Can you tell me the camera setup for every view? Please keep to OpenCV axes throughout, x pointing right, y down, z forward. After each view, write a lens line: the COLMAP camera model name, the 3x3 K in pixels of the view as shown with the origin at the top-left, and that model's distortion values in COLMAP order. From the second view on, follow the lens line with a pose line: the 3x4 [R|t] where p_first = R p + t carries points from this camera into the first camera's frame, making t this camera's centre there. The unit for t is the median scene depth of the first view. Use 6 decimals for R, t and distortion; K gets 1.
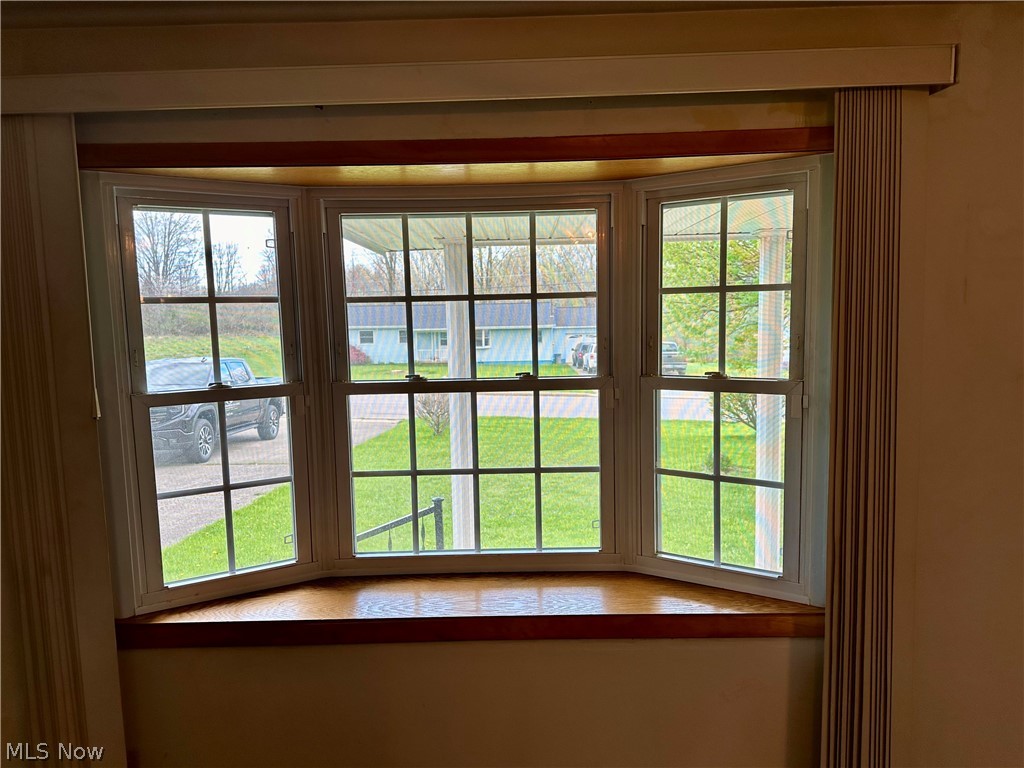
lens RADIAL K [[711.4, 0, 514.0], [0, 711.4, 386.3], [0, 0, 1]] dist [0.148449, -0.200169]
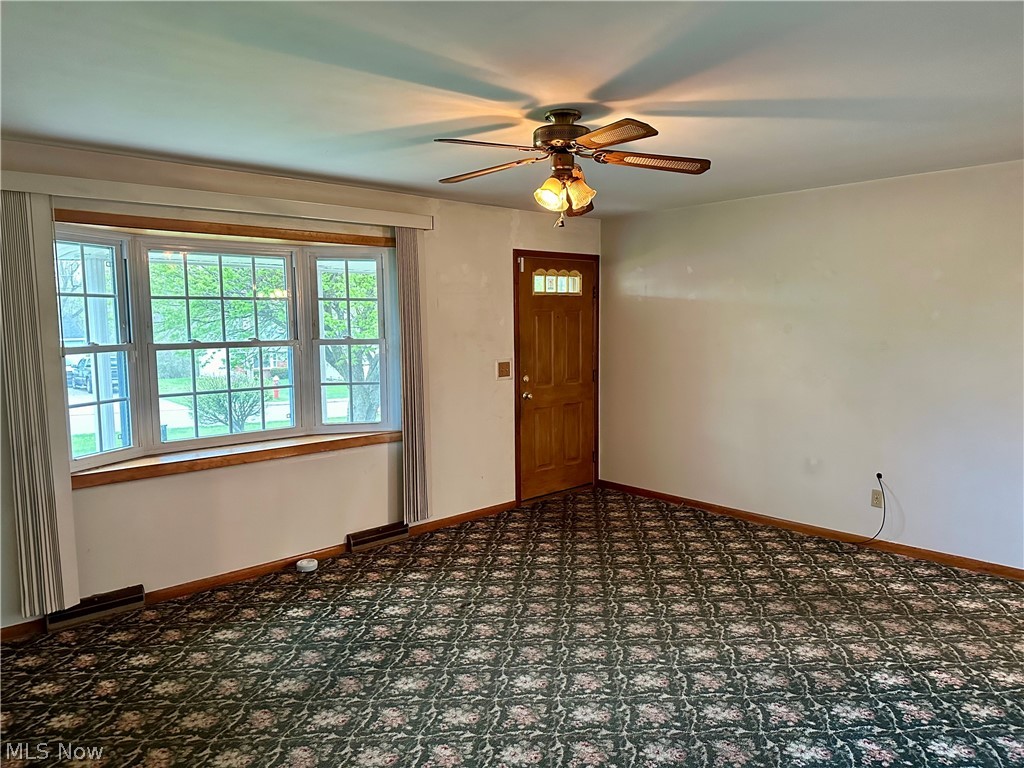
lens RADIAL K [[711.4, 0, 514.0], [0, 711.4, 386.3], [0, 0, 1]] dist [0.148449, -0.200169]
pose [[0.732989, -0.052634, 0.678202, -0.842645], [0.066077, 0.997796, 0.006022, 0.152988], [-0.677024, 0.040399, 0.734851, -0.956768]]
